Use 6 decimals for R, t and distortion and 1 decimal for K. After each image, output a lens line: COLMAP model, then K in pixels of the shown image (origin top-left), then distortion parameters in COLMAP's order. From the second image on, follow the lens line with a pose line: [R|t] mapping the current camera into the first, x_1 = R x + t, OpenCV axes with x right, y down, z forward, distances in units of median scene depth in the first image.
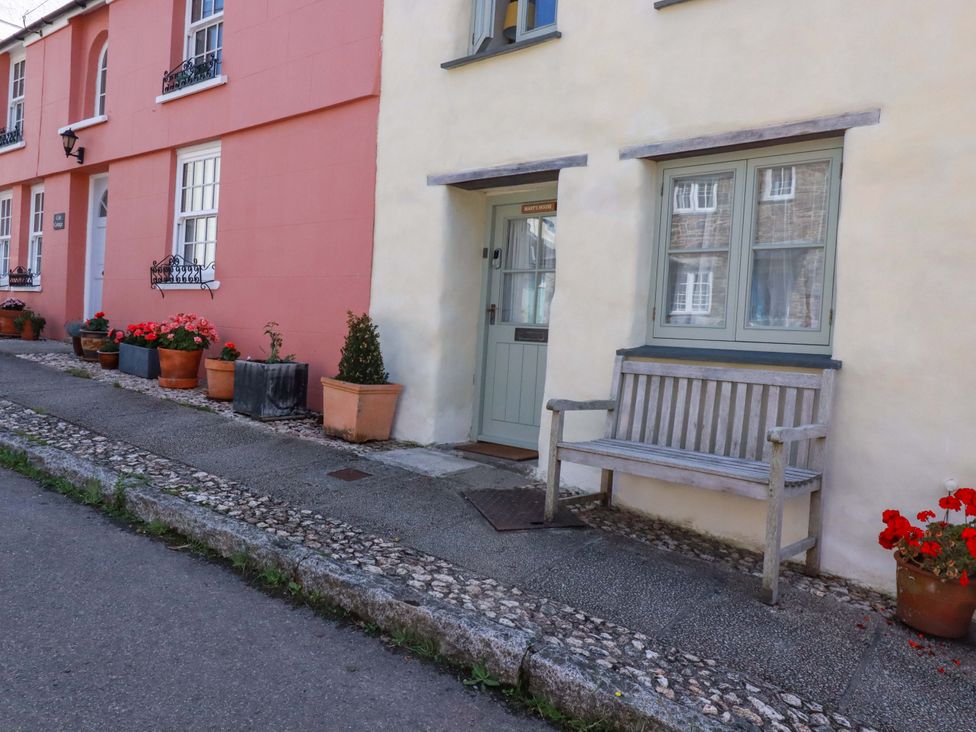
lens RADIAL K [[776.5, 0, 488.0], [0, 776.5, 366.0], [0, 0, 1]] dist [0.017714, 0.002504]
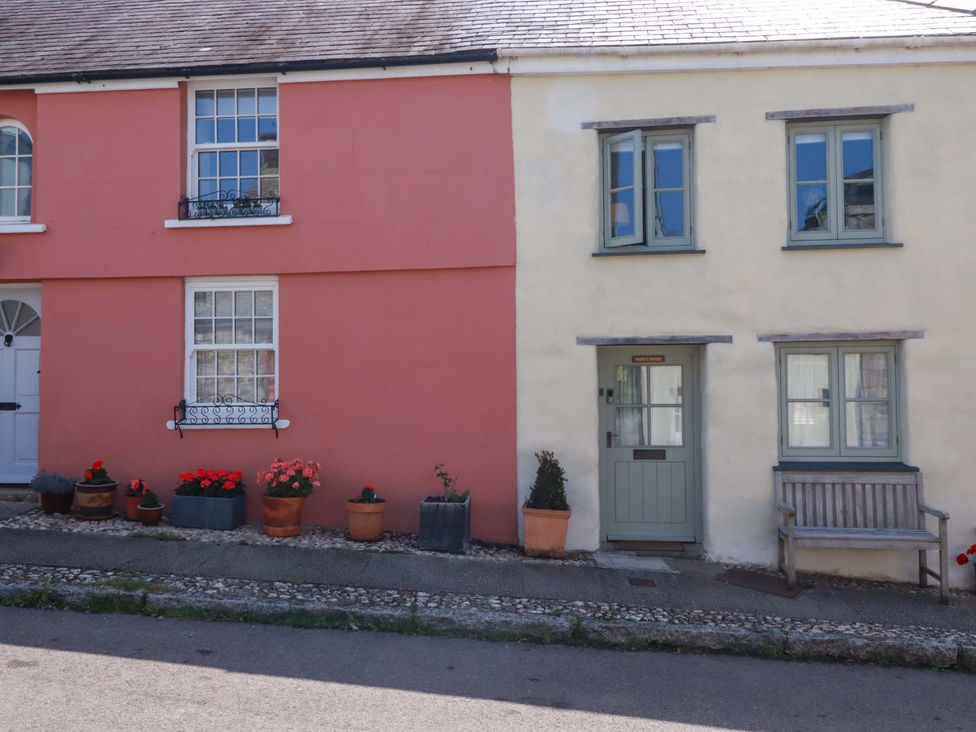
lens RADIAL K [[930.4, 0, 488.0], [0, 930.4, 366.0], [0, 0, 1]] dist [0.012565, -0.001656]
pose [[0.819399, -0.056769, 0.570406, -1.293821], [0.072676, 0.997342, -0.005141, -0.245077], [-0.568598, 0.045667, 0.821347, -0.188948]]
